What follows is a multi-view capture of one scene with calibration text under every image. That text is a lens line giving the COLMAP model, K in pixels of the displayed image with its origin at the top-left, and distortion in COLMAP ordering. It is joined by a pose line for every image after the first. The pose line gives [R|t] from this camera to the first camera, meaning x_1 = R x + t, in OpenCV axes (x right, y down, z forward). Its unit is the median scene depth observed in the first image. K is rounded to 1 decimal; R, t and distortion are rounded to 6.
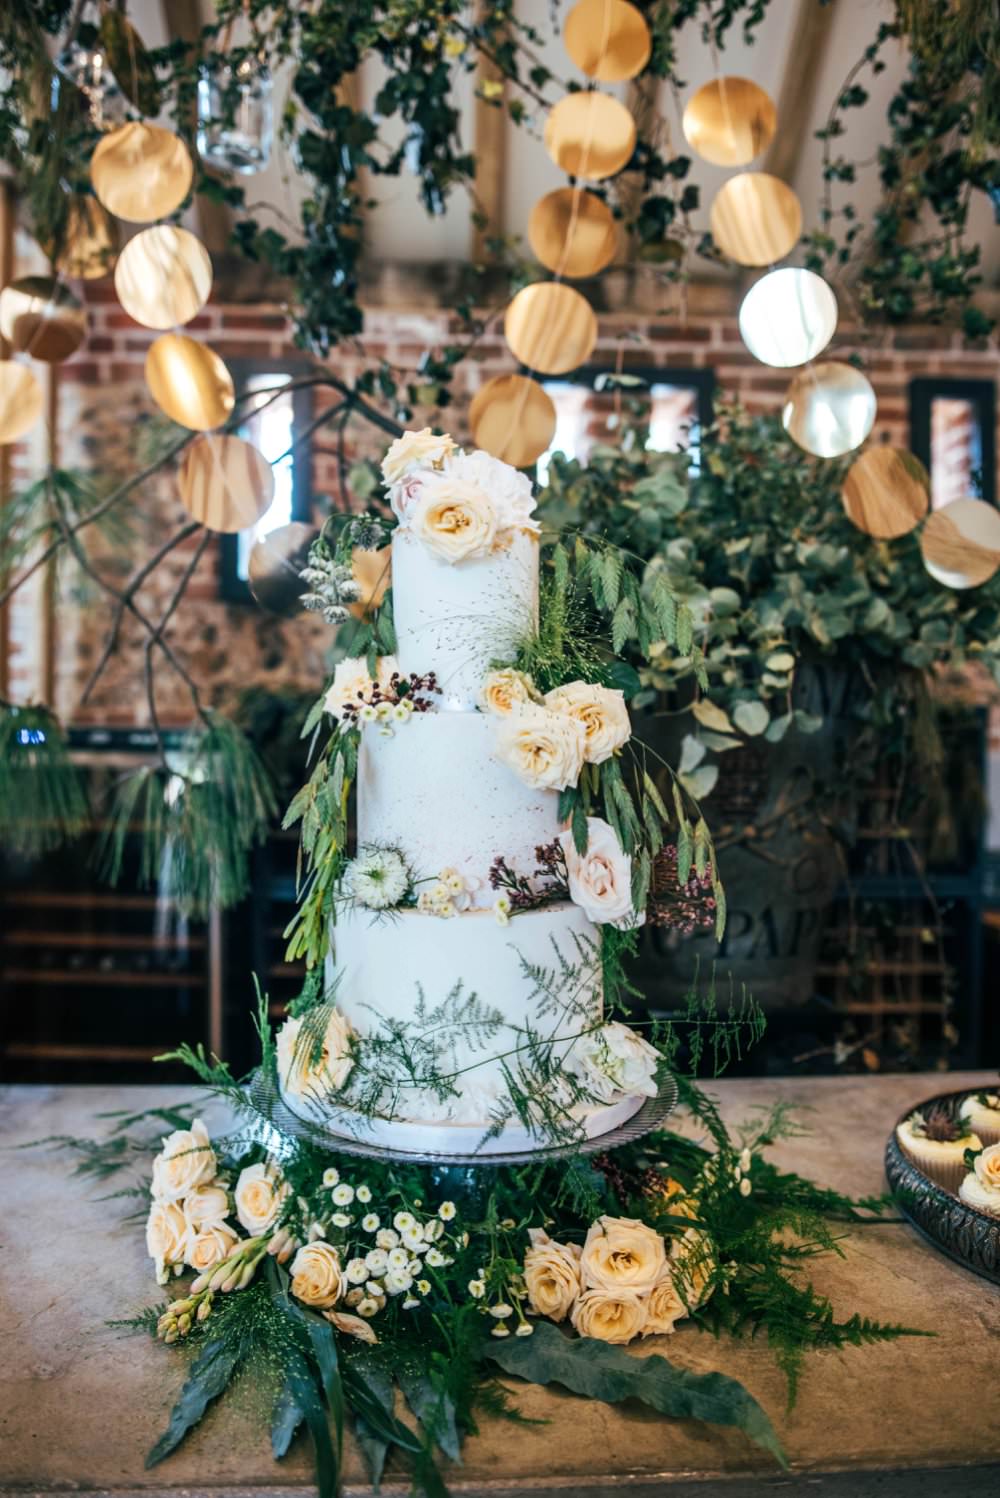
lens RADIAL K [[1083.2, 0, 505.4], [0, 1083.2, 748.0], [0, 0, 1]] dist [-0.054854, 0.005316]
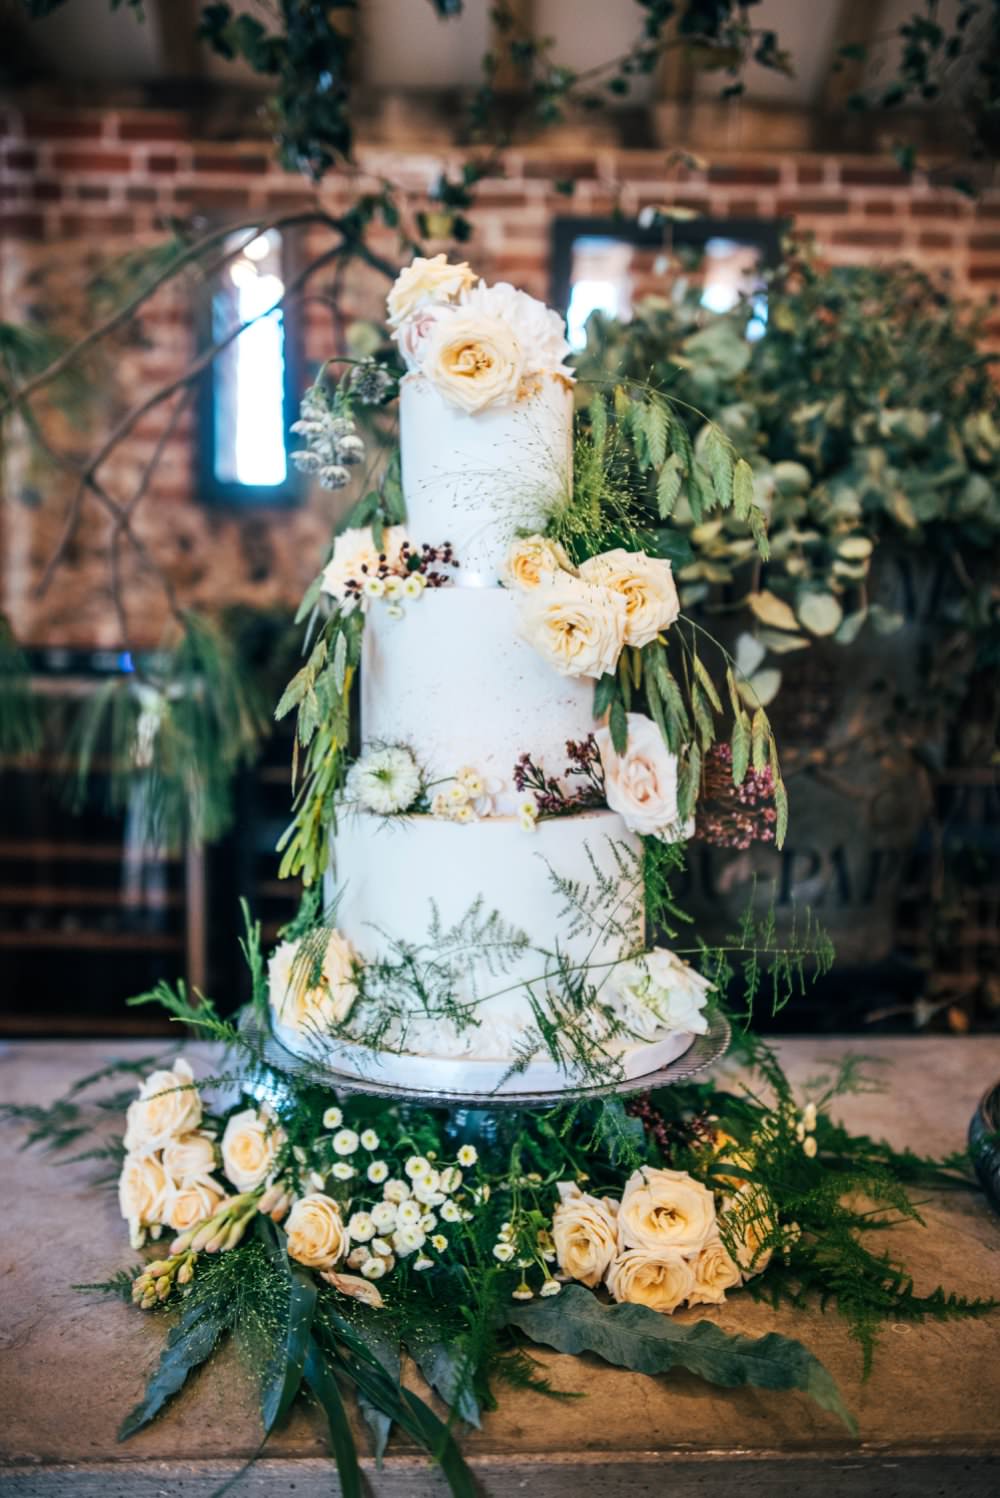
lens RADIAL K [[1265.0, 0, 503.7], [0, 1265.0, 745.5], [0, 0, 1]] dist [0.005436, 0.000397]
pose [[0.999758, 0.002170, -0.021884, -0.000619], [-0.001119, 0.998852, 0.047894, 0.035721], [0.021963, -0.047858, 0.998613, -0.009517]]
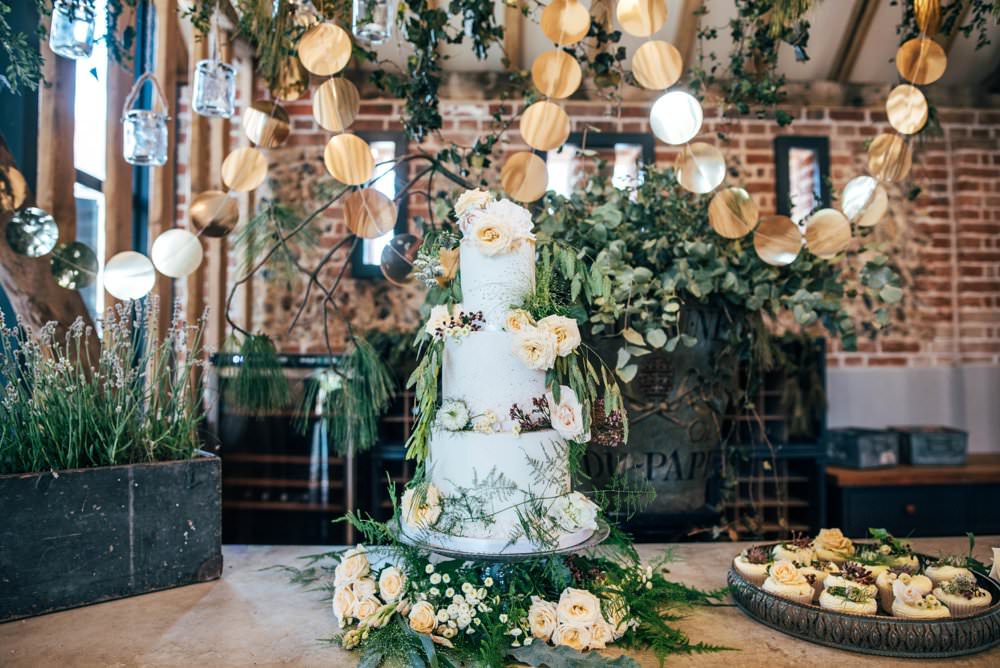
lens RADIAL K [[695.1, 0, 502.4], [0, 695.1, 336.0], [0, 0, 1]] dist [-0.062863, 0.027297]
pose [[0.999297, -0.006433, -0.036933, 0.015496], [0.004596, 0.998758, -0.049611, 0.031432], [0.037206, 0.049406, 0.998086, -0.217586]]
